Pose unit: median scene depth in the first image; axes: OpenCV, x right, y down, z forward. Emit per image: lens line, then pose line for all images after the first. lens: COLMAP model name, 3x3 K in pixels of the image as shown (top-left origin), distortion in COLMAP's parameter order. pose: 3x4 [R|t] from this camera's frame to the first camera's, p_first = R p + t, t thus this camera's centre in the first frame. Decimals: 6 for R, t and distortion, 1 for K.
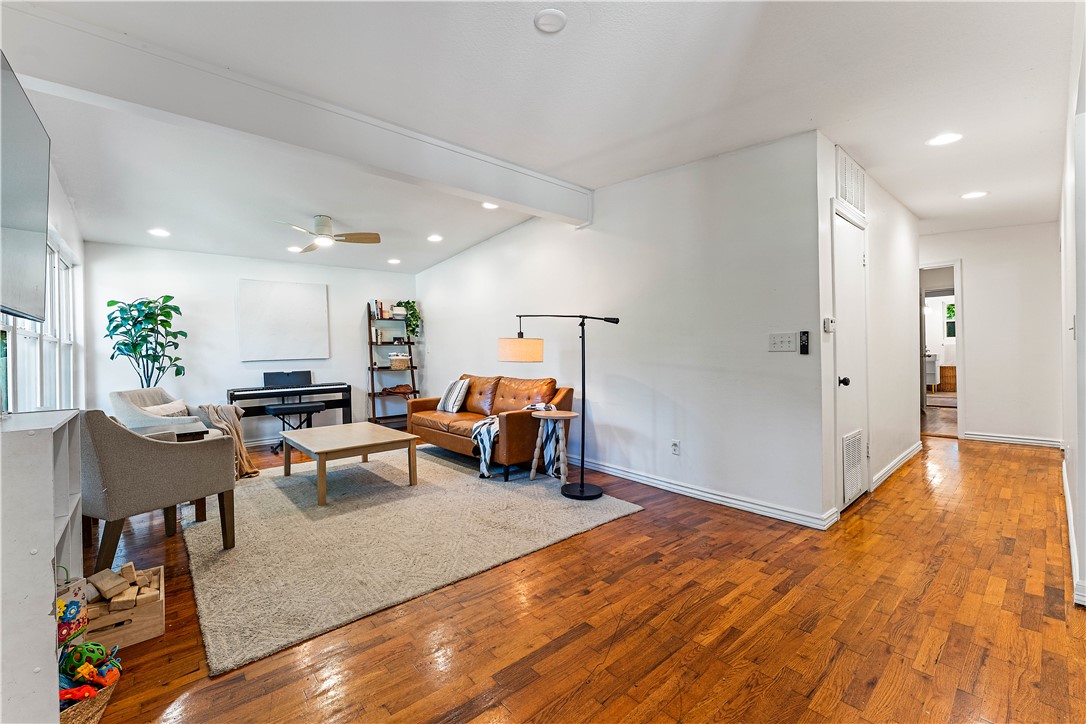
lens RADIAL K [[436.9, 0, 536.3], [0, 436.9, 355.6], [0, 0, 1]] dist [-0.001205, -0.000563]
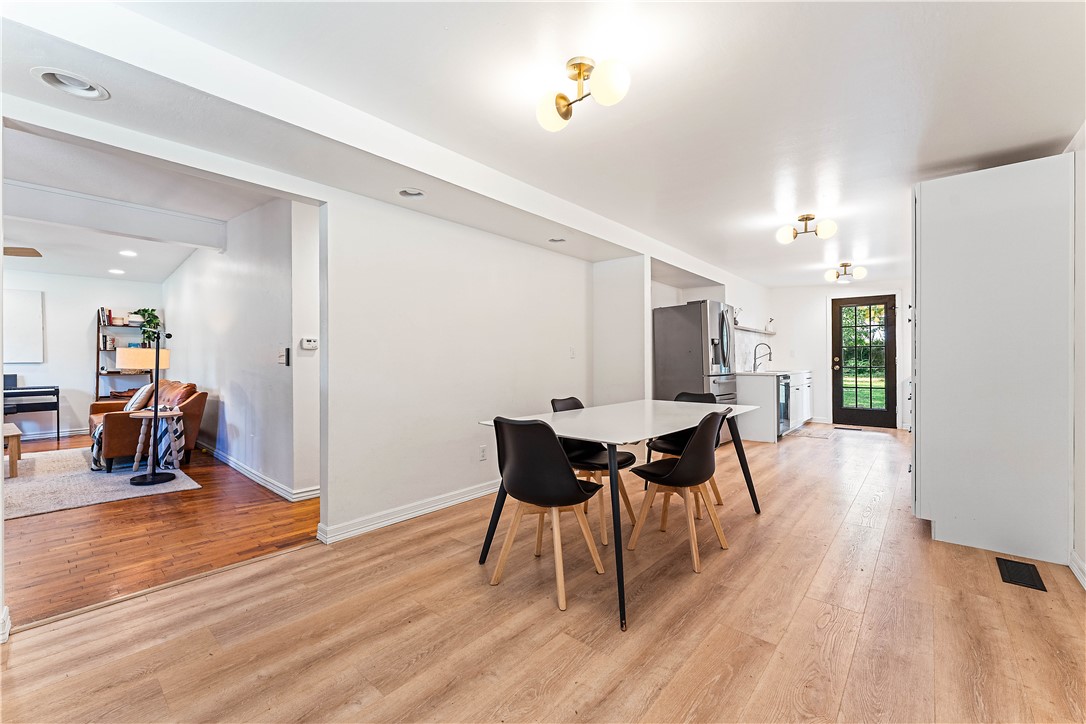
lens RADIAL K [[436.9, 0, 533.6], [0, 436.9, 362.3], [0, 0, 1]] dist [-0.001205, -0.000563]
pose [[0.991362, 0.016059, 0.130165, 0.623834], [-0.016171, 0.999869, -0.000195, -0.014864], [-0.130151, -0.001912, 0.991492, -0.200222]]
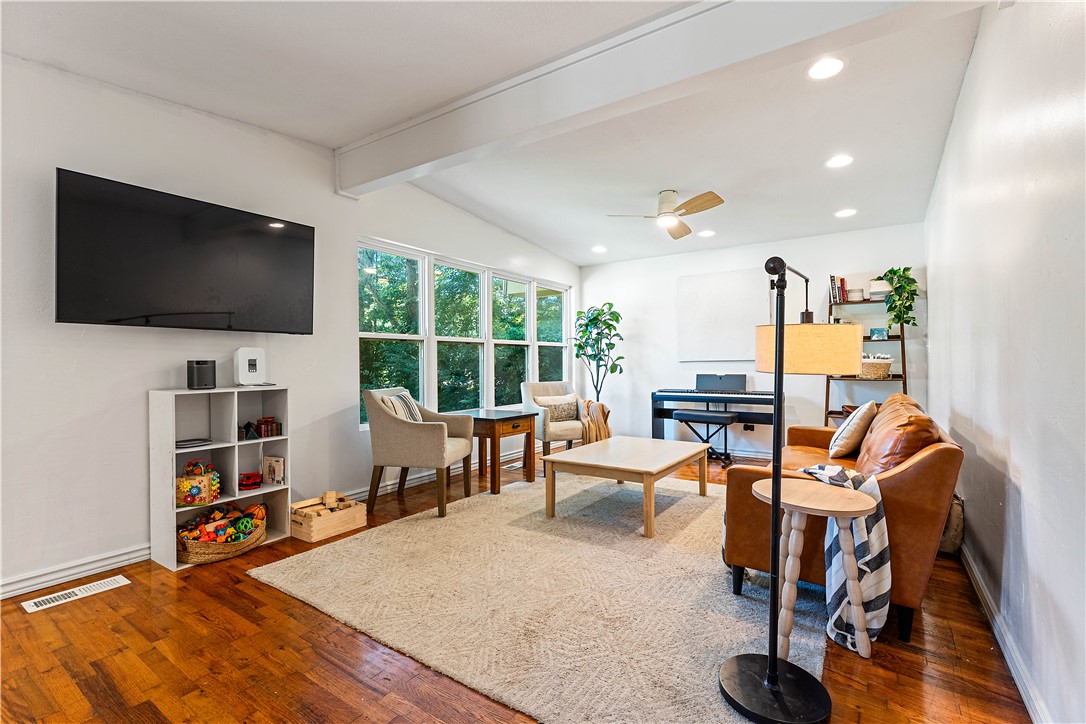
lens RADIAL K [[493.6, 0, 545.7], [0, 493.6, 366.9], [0, 0, 1]] dist [-0.008460, 0.000430]
pose [[0.266285, 0.027908, -0.963490, 0.310720], [-0.006701, 0.999610, 0.027102, -0.003174], [0.963871, -0.000761, 0.266368, 0.431036]]
